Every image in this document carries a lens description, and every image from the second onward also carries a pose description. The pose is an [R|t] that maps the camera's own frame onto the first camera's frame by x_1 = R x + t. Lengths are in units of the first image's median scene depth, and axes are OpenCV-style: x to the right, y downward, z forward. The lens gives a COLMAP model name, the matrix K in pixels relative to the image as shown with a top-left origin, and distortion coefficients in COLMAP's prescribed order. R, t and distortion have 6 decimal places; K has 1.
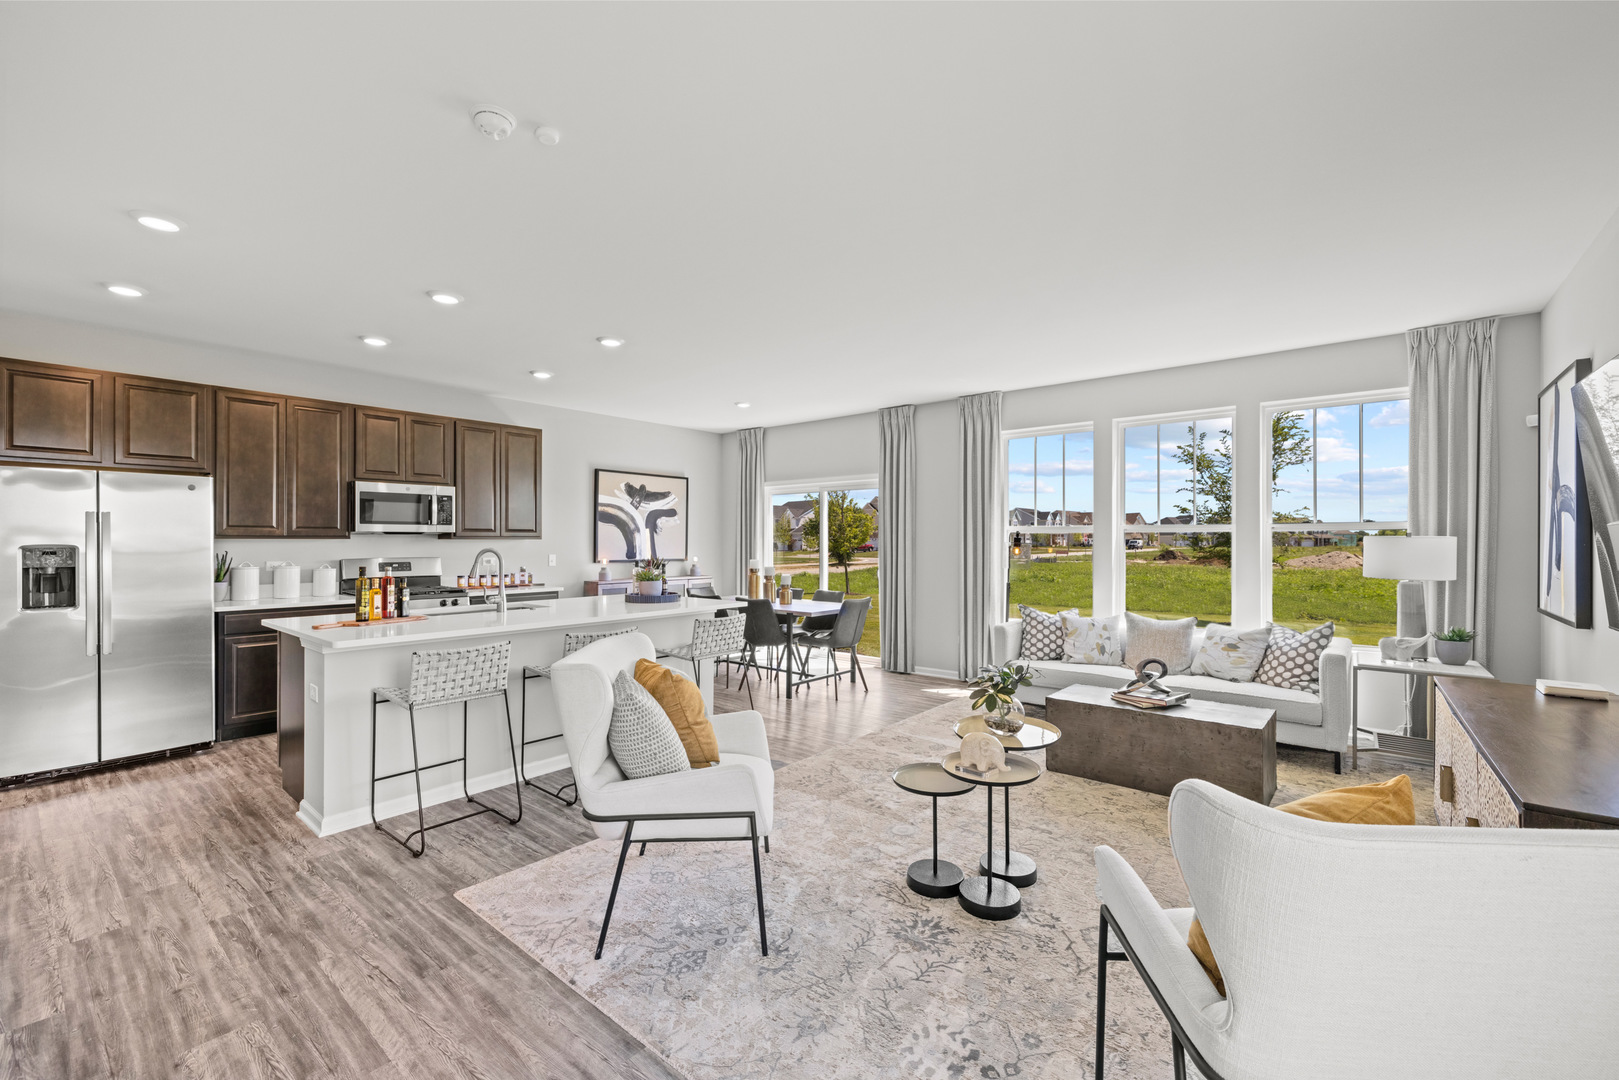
lens RADIAL K [[682.3, 0, 808.0], [0, 682.3, 542.2], [0, 0, 1]] dist [-0.010153, -0.000359]
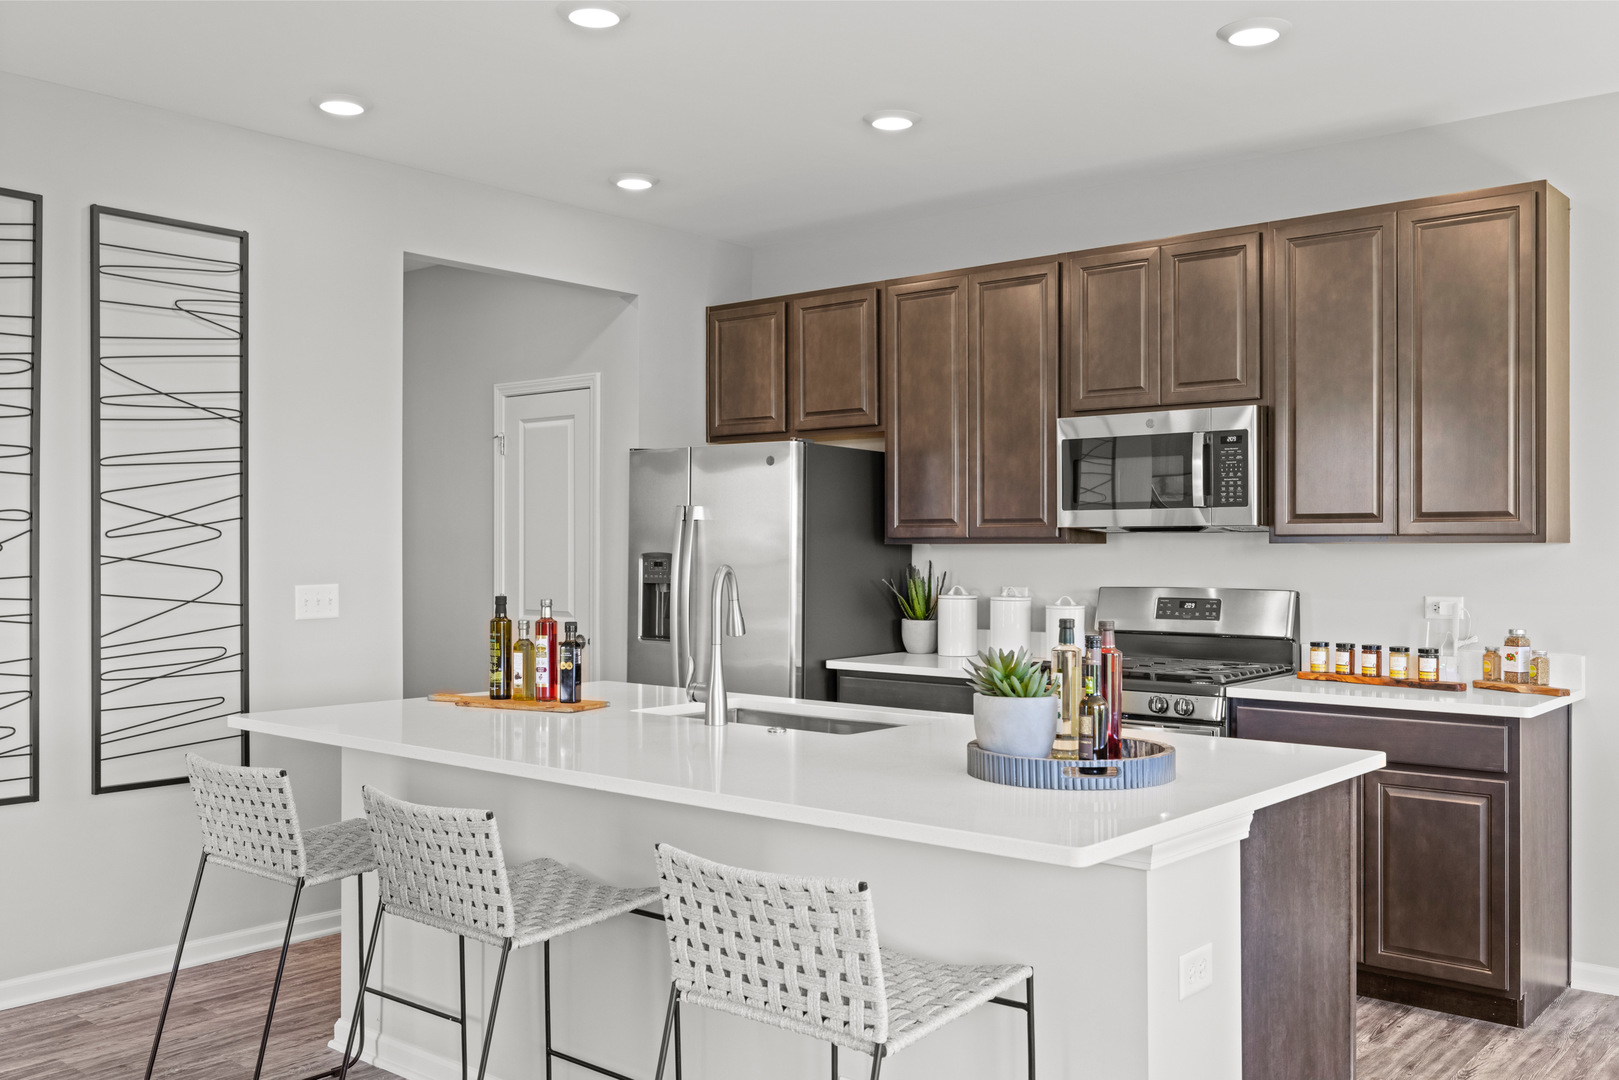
lens RADIAL K [[1464.1, 0, 812.3], [0, 1464.1, 538.9], [0, 0, 1]] dist [0.008326, 0.008480]
pose [[-0.024055, -0.001481, -0.999710, 0.347681], [0.000328, 0.999999, -0.001490, -0.006924], [0.999711, -0.000364, -0.024054, 0.889812]]
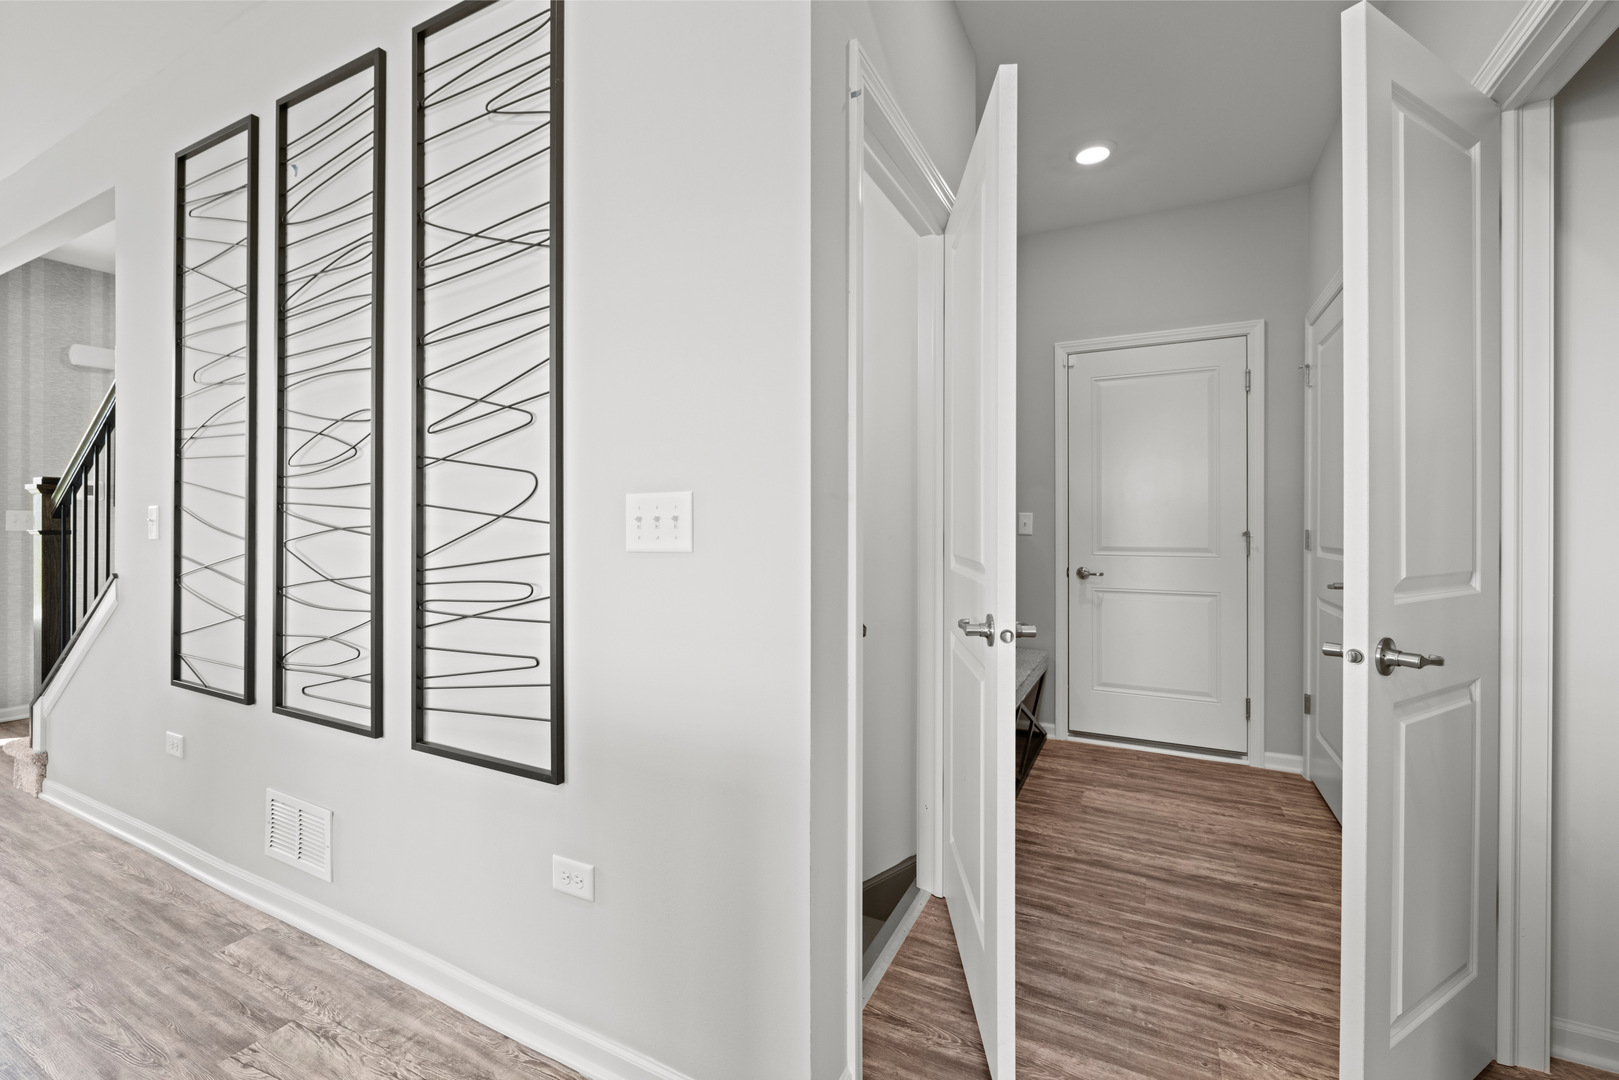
lens RADIAL K [[682.3, 0, 816.6], [0, 682.3, 525.6], [0, 0, 1]] dist [-0.010153, -0.000359]
pose [[-0.972675, -0.009452, -0.231979, -0.649805], [-0.008664, 0.999953, -0.004416, 0.036224], [0.232009, -0.002285, -0.972711, 0.805003]]
